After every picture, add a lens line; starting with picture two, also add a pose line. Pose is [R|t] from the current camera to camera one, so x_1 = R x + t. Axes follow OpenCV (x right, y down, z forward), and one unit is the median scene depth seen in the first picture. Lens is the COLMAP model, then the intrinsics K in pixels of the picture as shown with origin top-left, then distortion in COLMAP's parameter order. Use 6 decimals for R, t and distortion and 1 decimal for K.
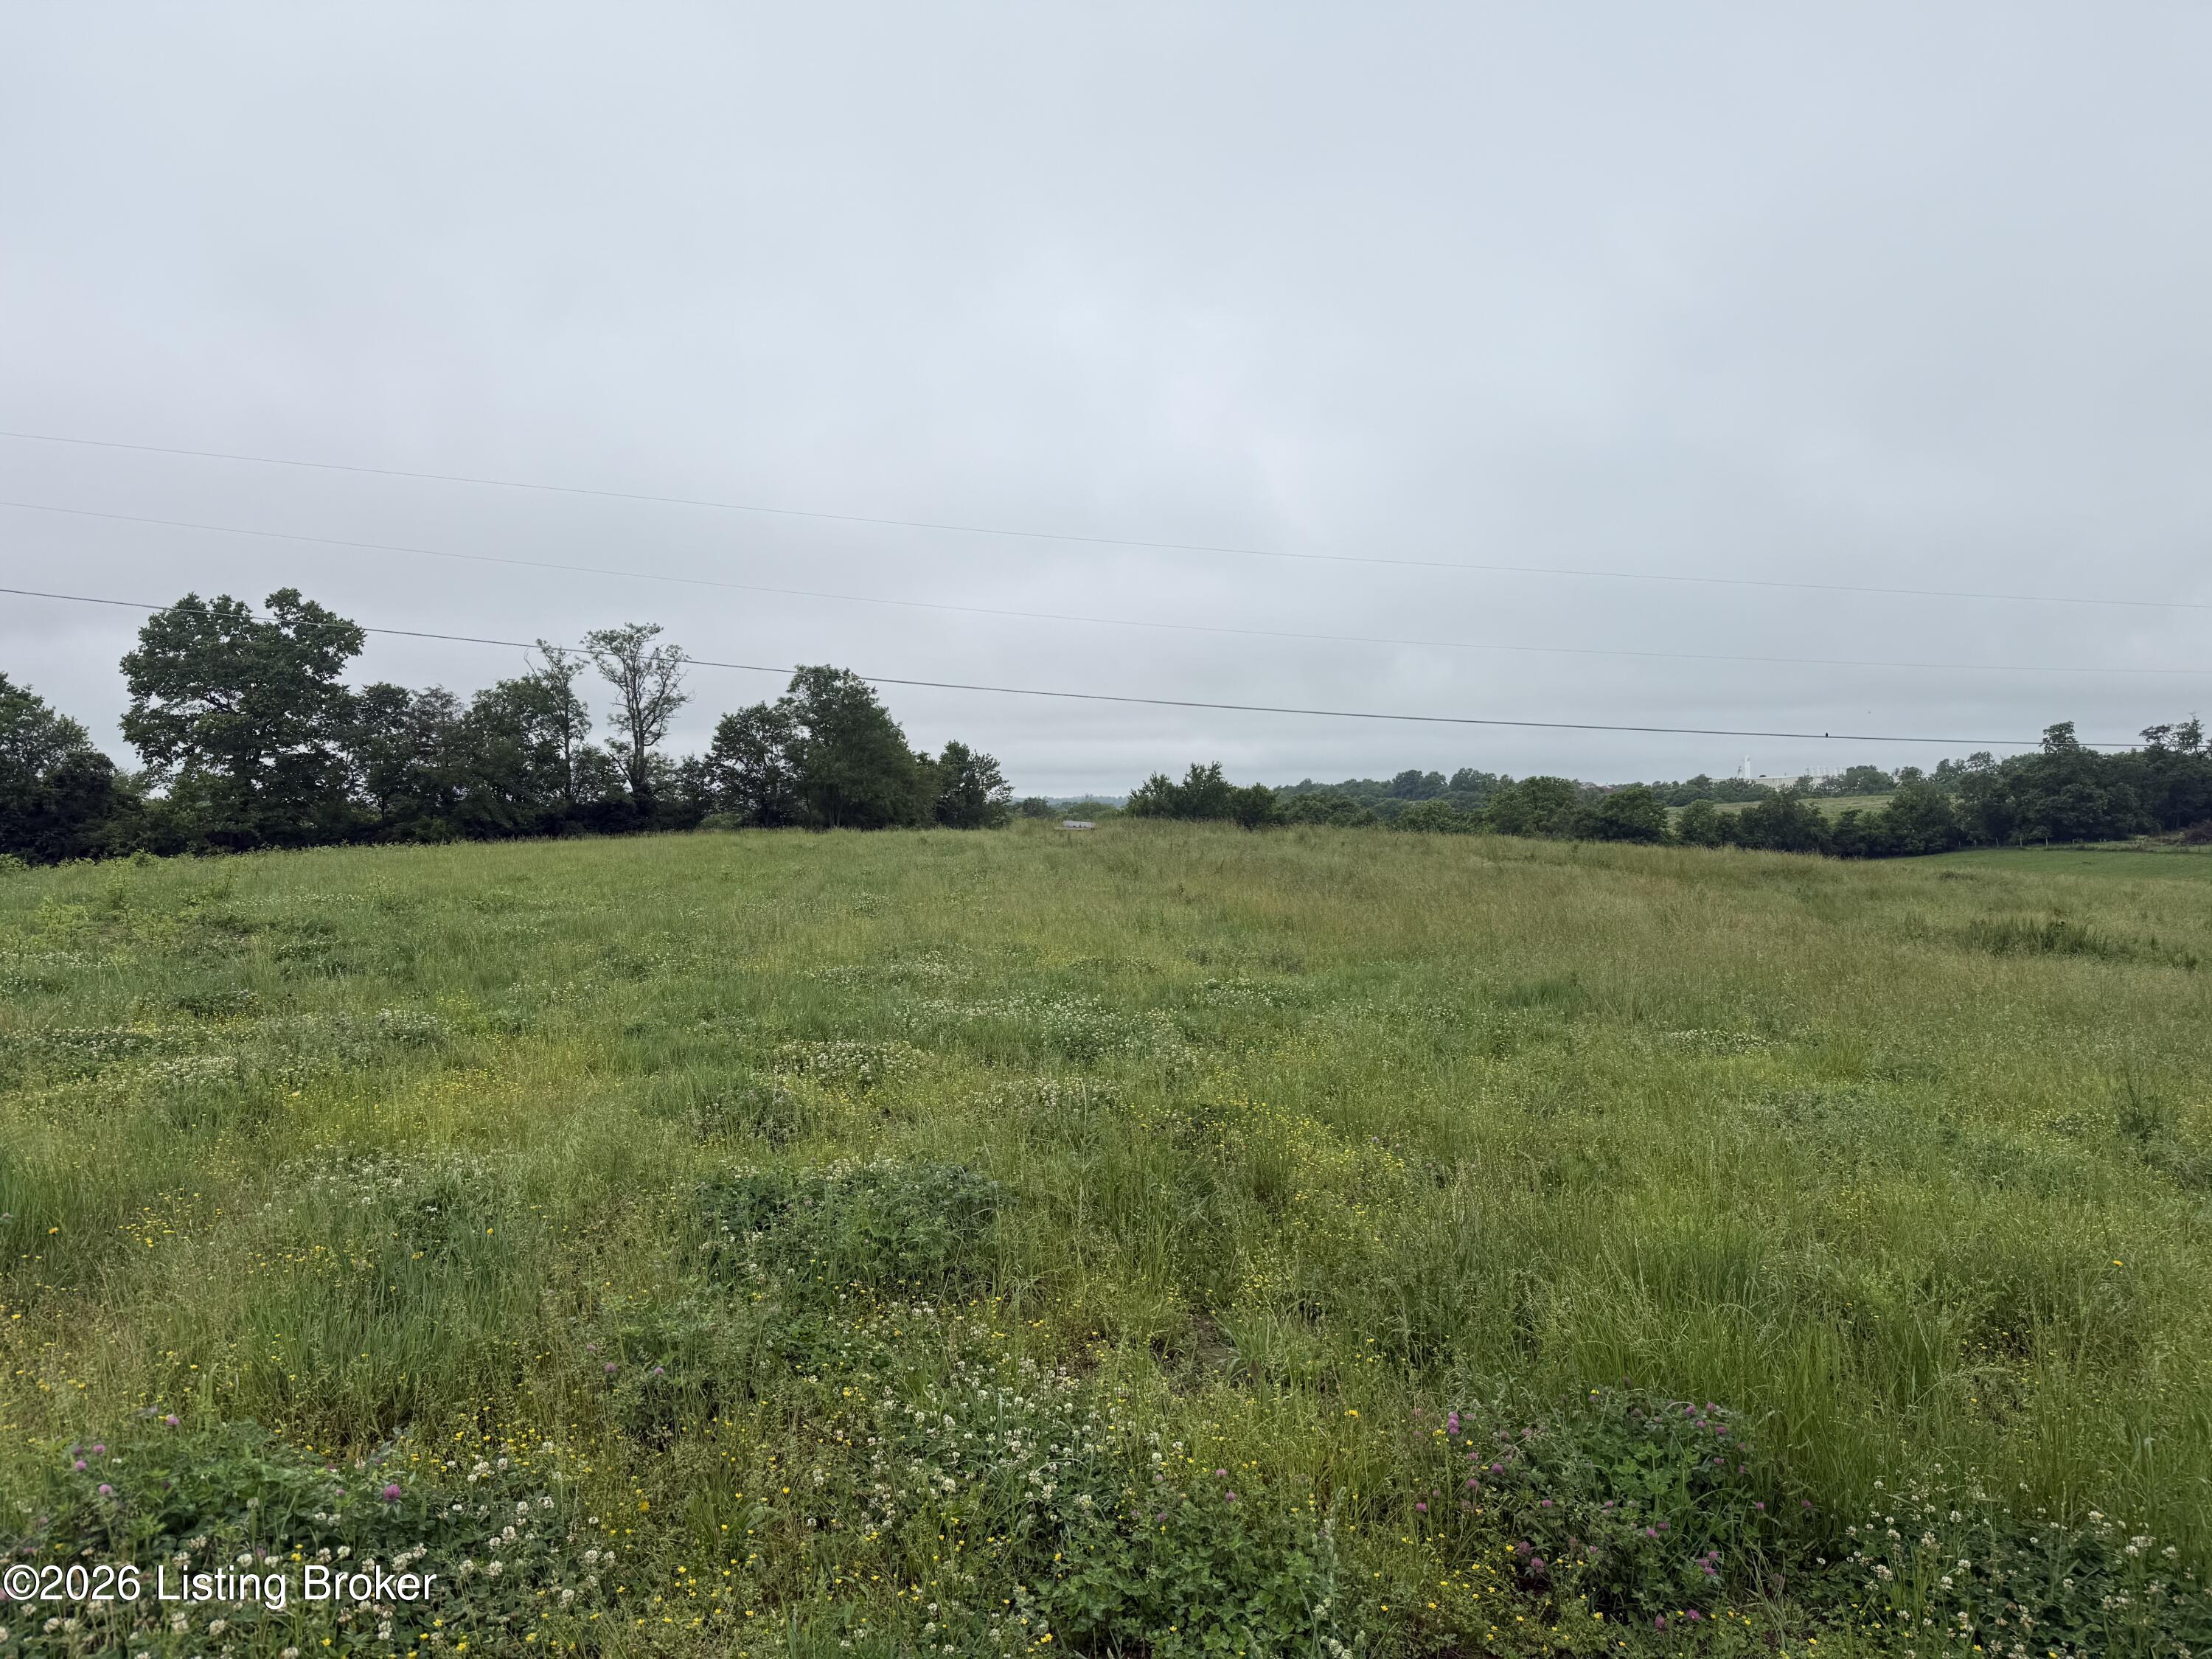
lens RADIAL K [[1514.5, 0, 1101.8], [0, 1514.5, 842.4], [0, 0, 1]] dist [0.103960, -0.135580]
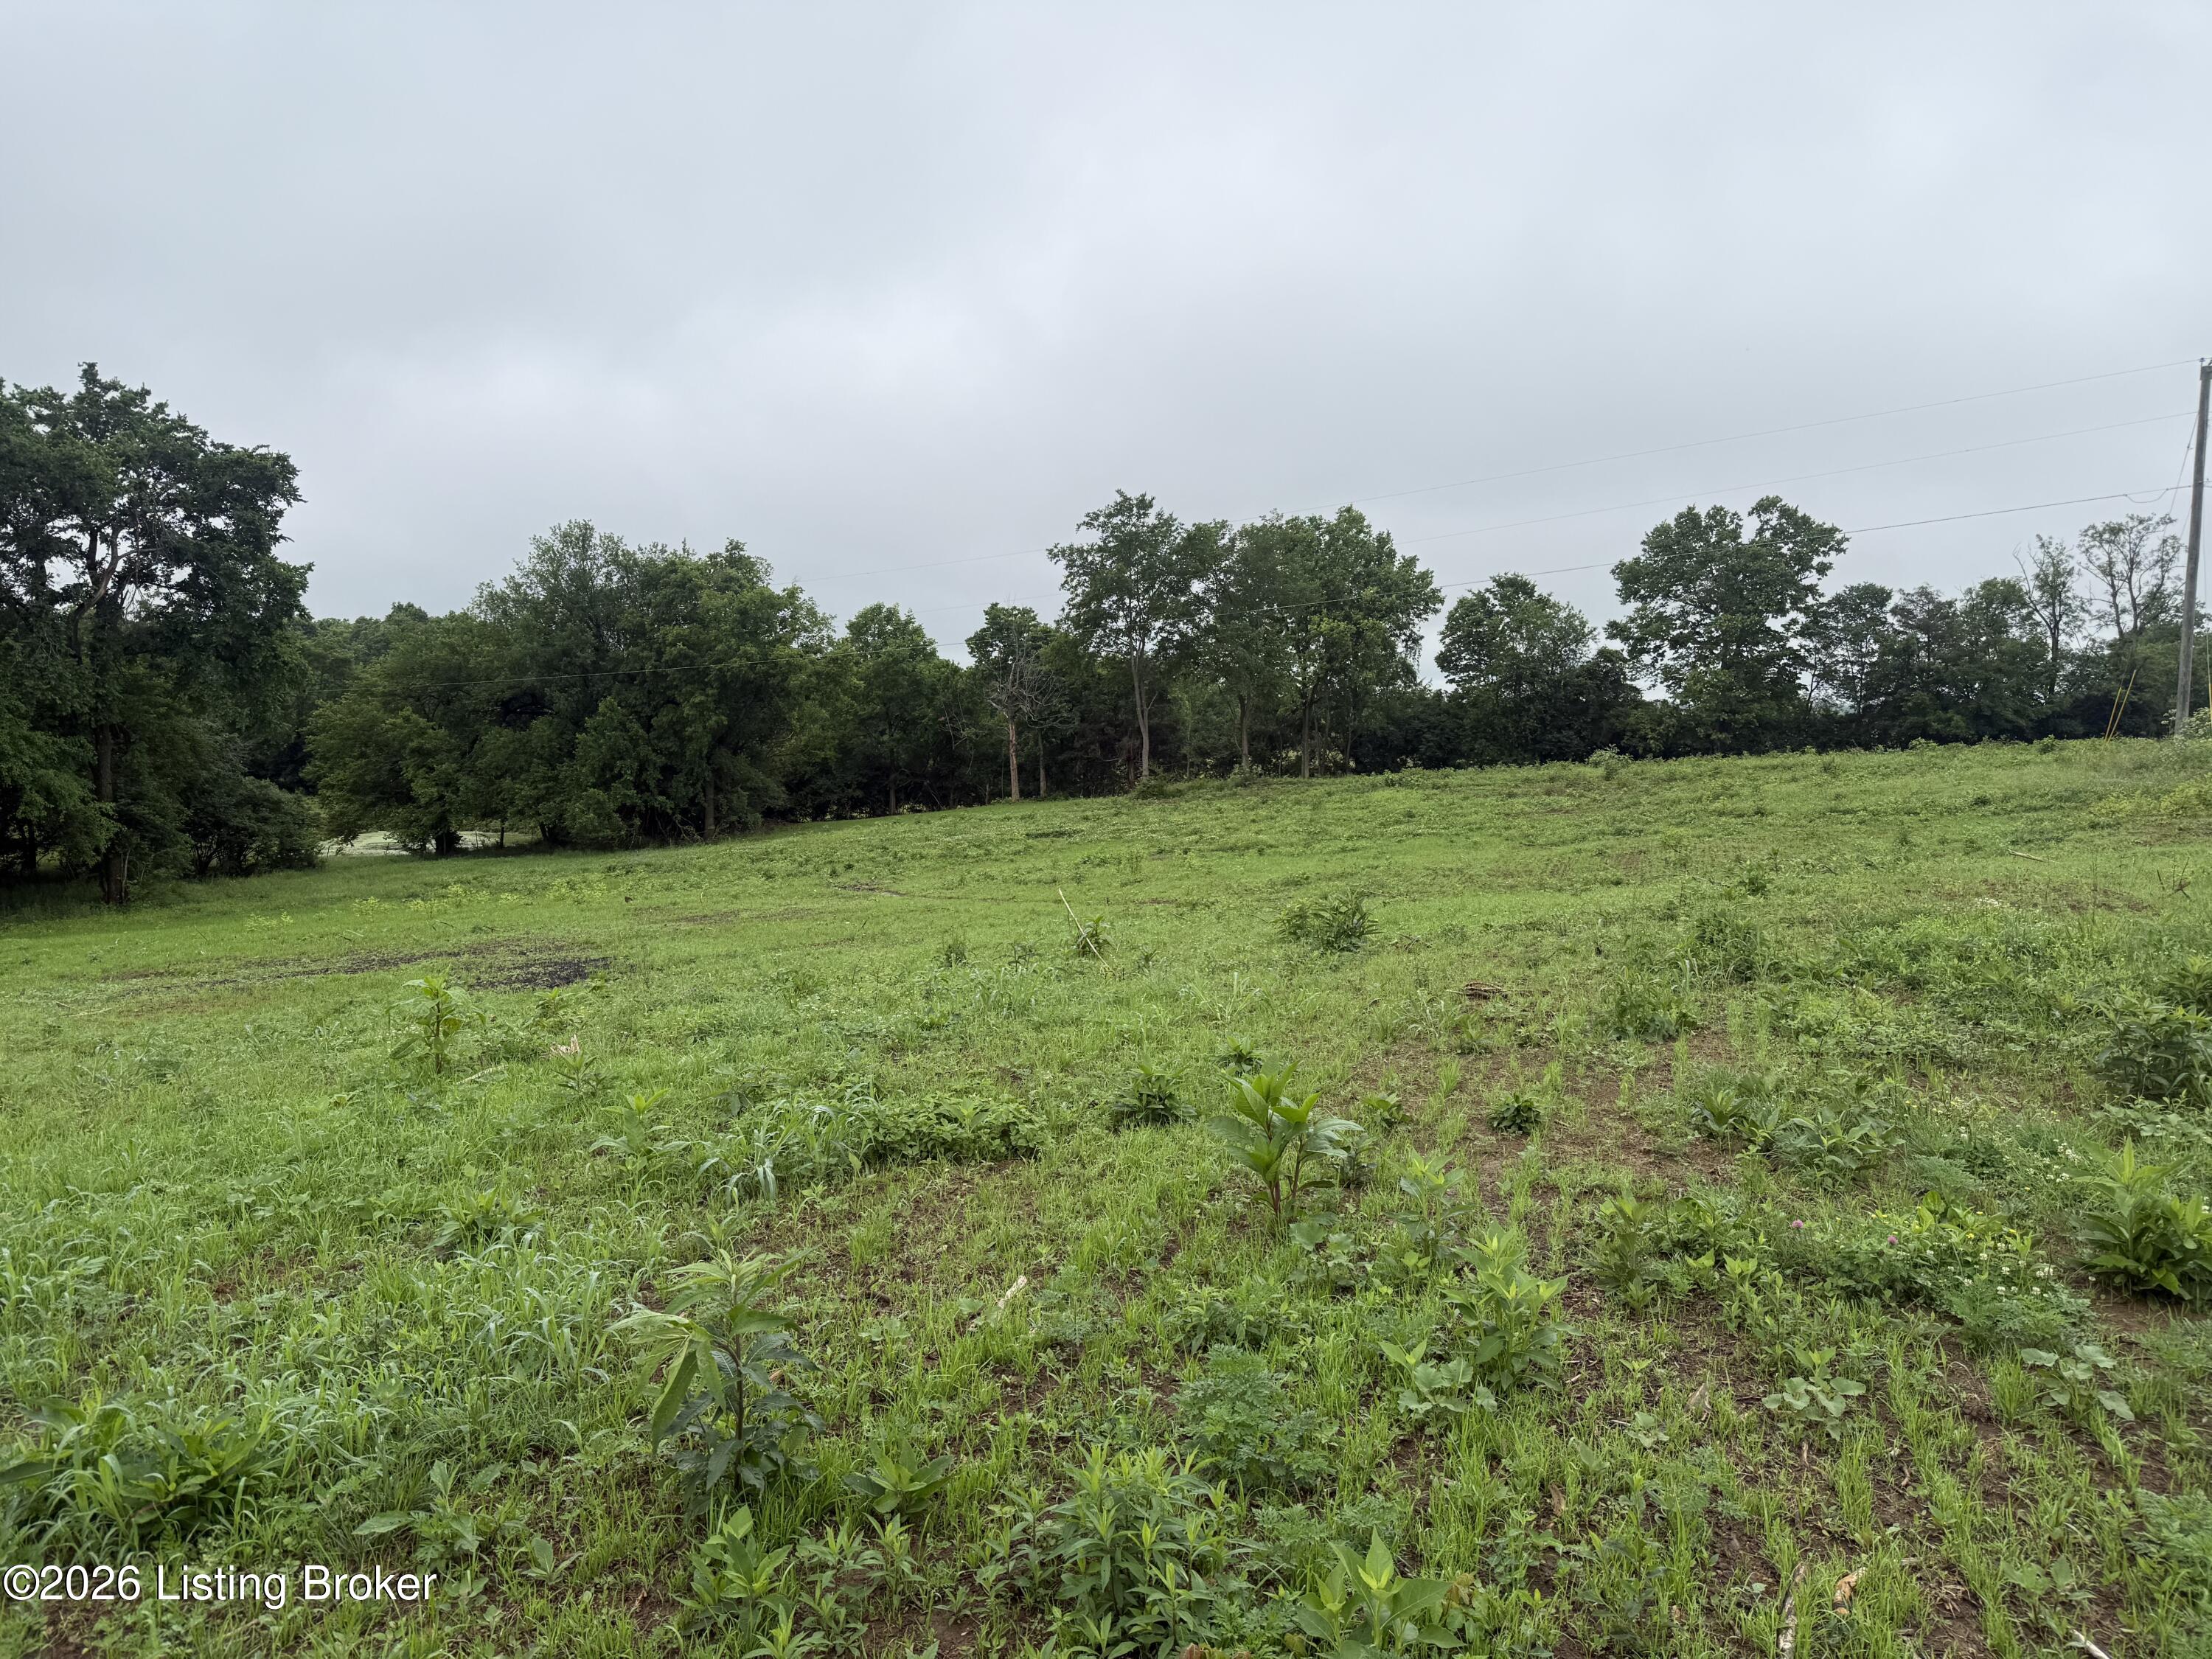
lens RADIAL K [[1514.5, 0, 1101.8], [0, 1514.5, 842.4], [0, 0, 1]] dist [0.103960, -0.135580]
pose [[0.846263, 0.069343, -0.528233, -0.329767], [-0.033681, 0.996474, 0.076851, 0.009345], [0.531699, -0.047245, 0.845615, -0.171594]]
